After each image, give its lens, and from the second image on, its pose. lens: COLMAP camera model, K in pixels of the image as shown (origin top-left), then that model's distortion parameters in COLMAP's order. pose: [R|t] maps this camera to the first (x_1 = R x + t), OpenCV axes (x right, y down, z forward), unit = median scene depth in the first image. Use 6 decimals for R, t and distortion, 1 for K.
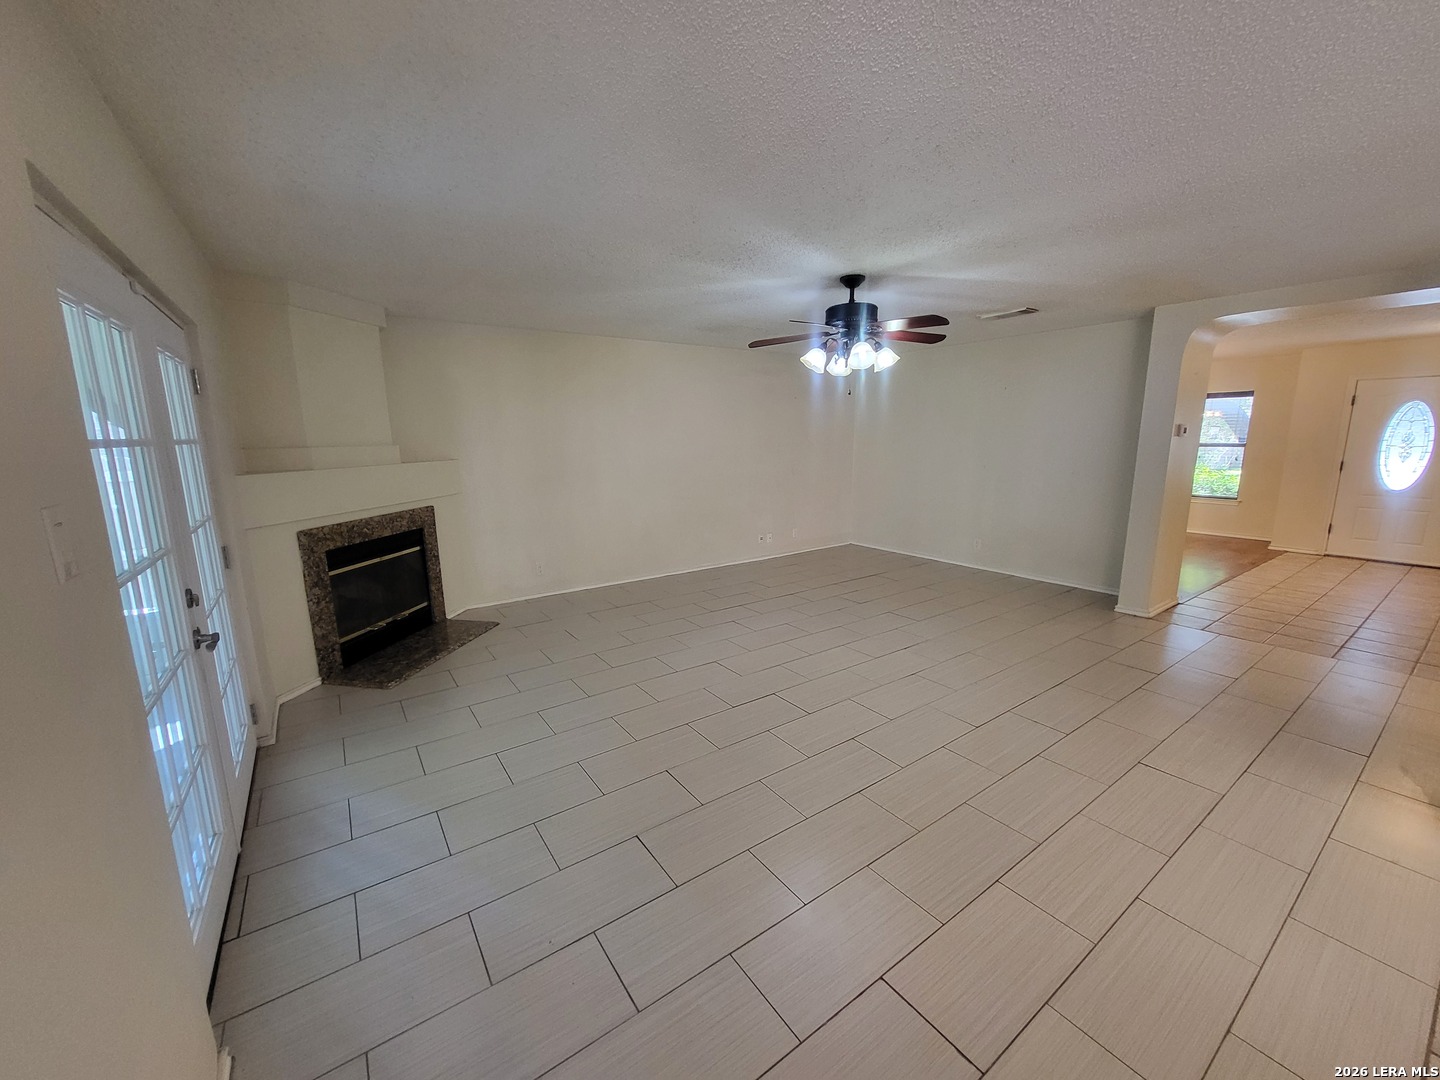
lens RADIAL K [[563.5, 0, 712.8], [0, 563.5, 541.5], [0, 0, 1]] dist [-0.000374, -0.001148]
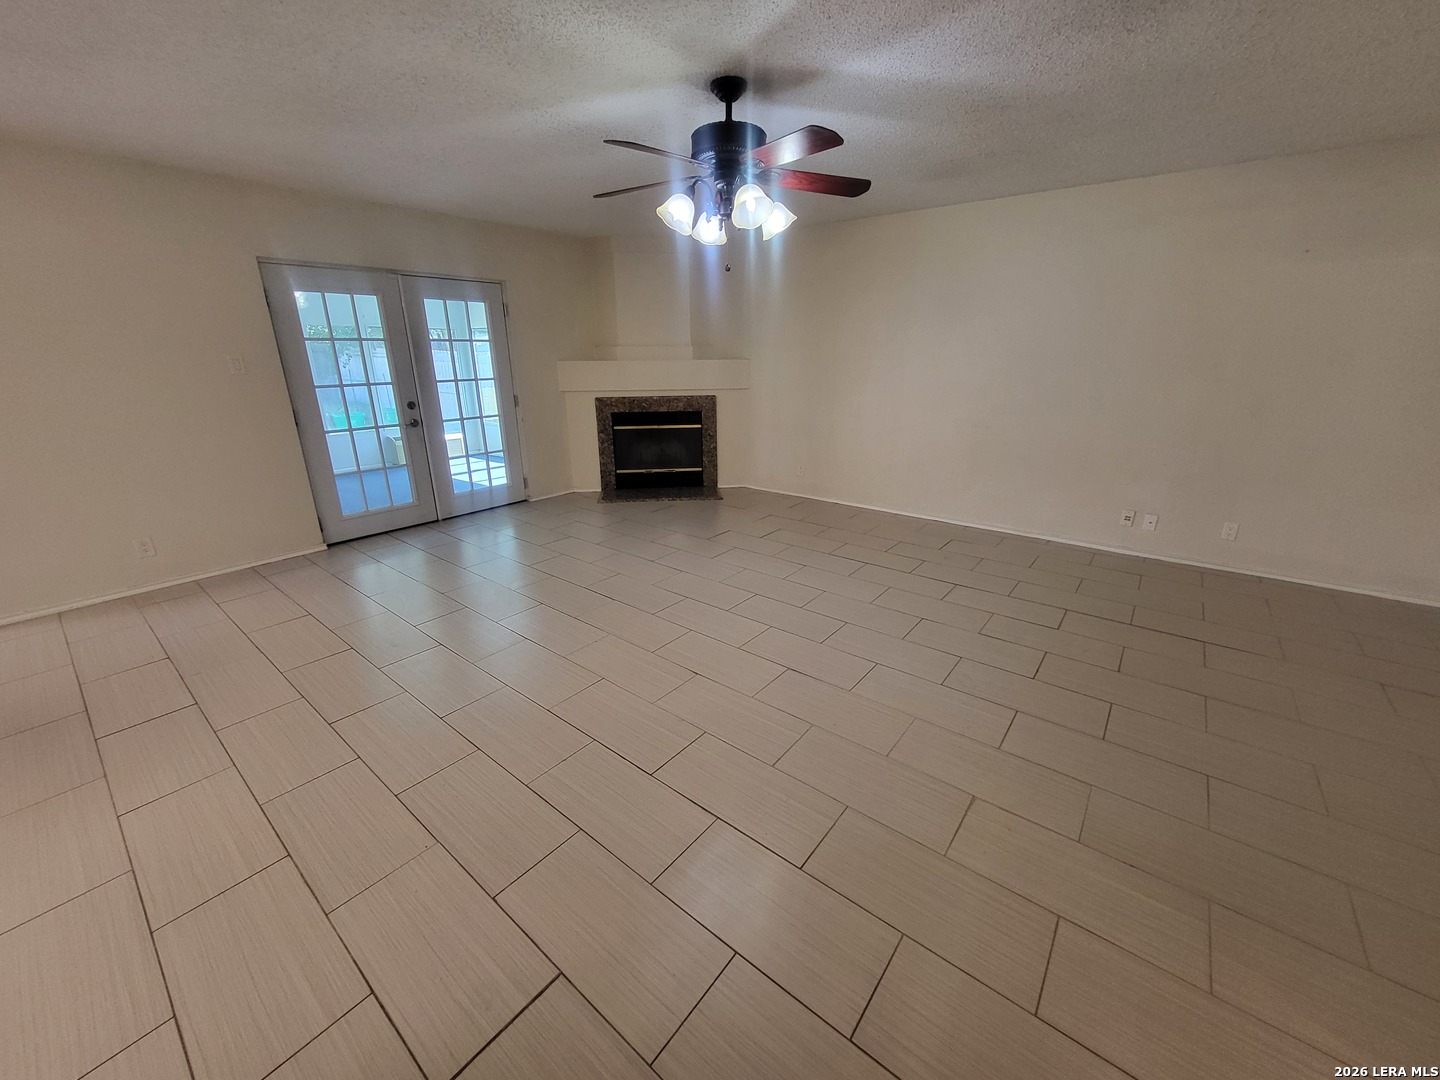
lens RADIAL K [[563.5, 0, 712.8], [0, 563.5, 541.5], [0, 0, 1]] dist [-0.000374, -0.001148]
pose [[0.281756, 0.317583, -0.905403, 0.969962], [-0.177043, 0.944638, 0.276251, -0.130757], [0.943011, 0.082460, 0.322383, 0.773637]]
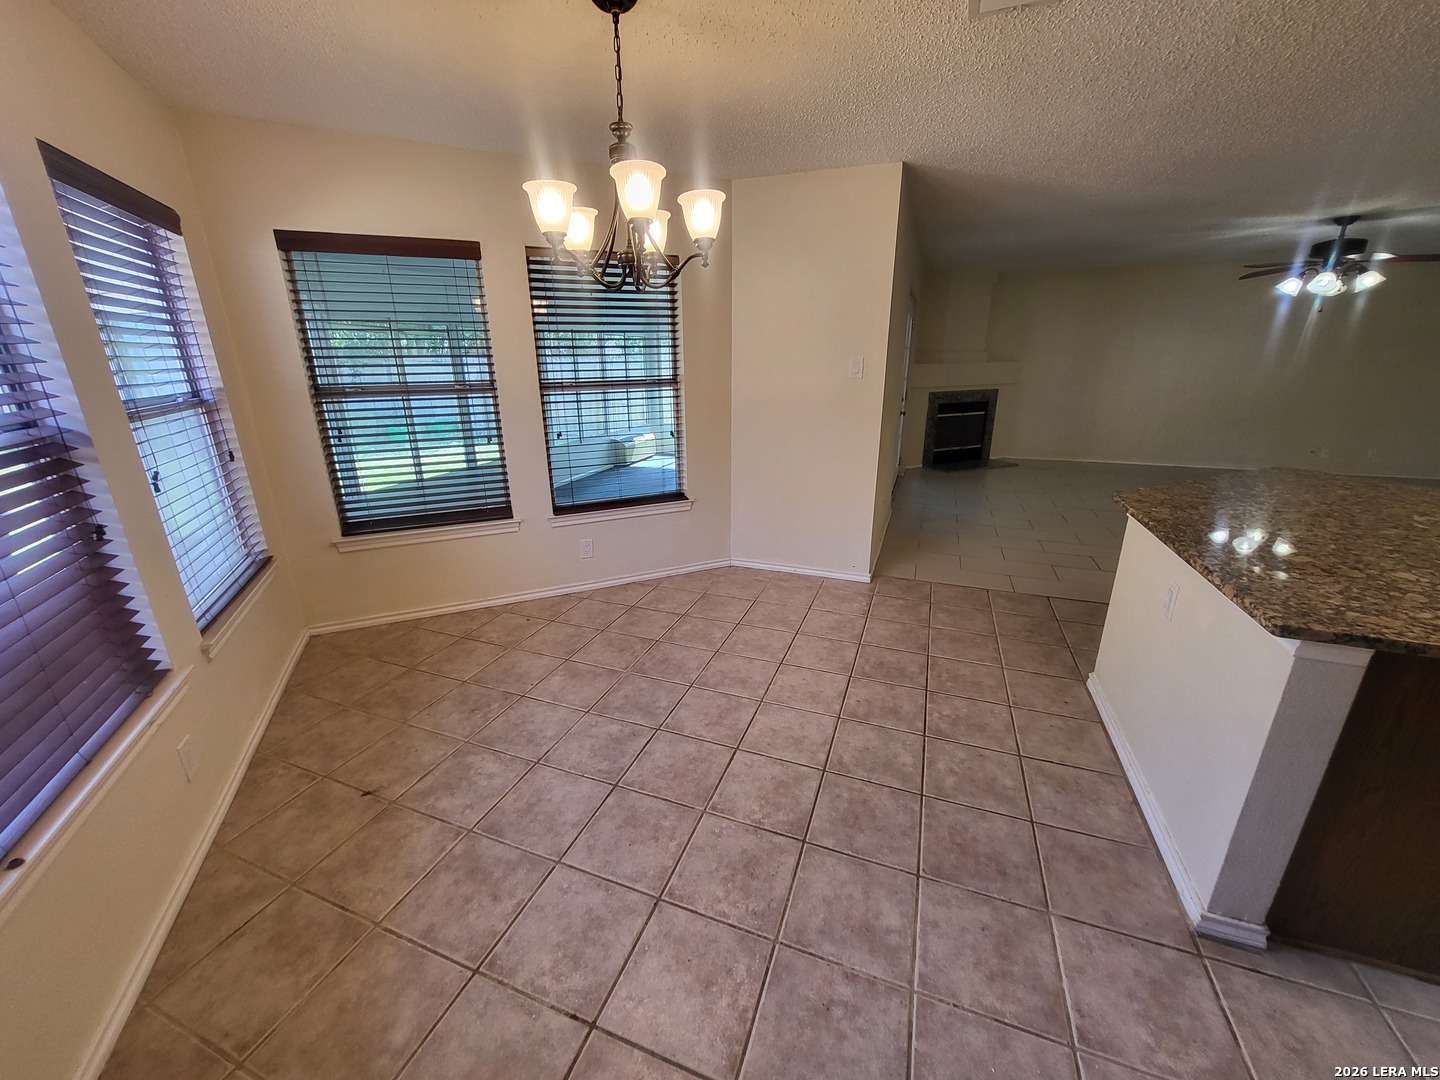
lens RADIAL K [[563.5, 0, 712.8], [0, 563.5, 541.5], [0, 0, 1]] dist [-0.000374, -0.001148]
pose [[0.561059, 0.267624, -0.783320, 0.605757], [-0.151988, 0.963513, 0.220325, 0.173783], [0.813703, -0.004561, 0.581263, -0.883523]]
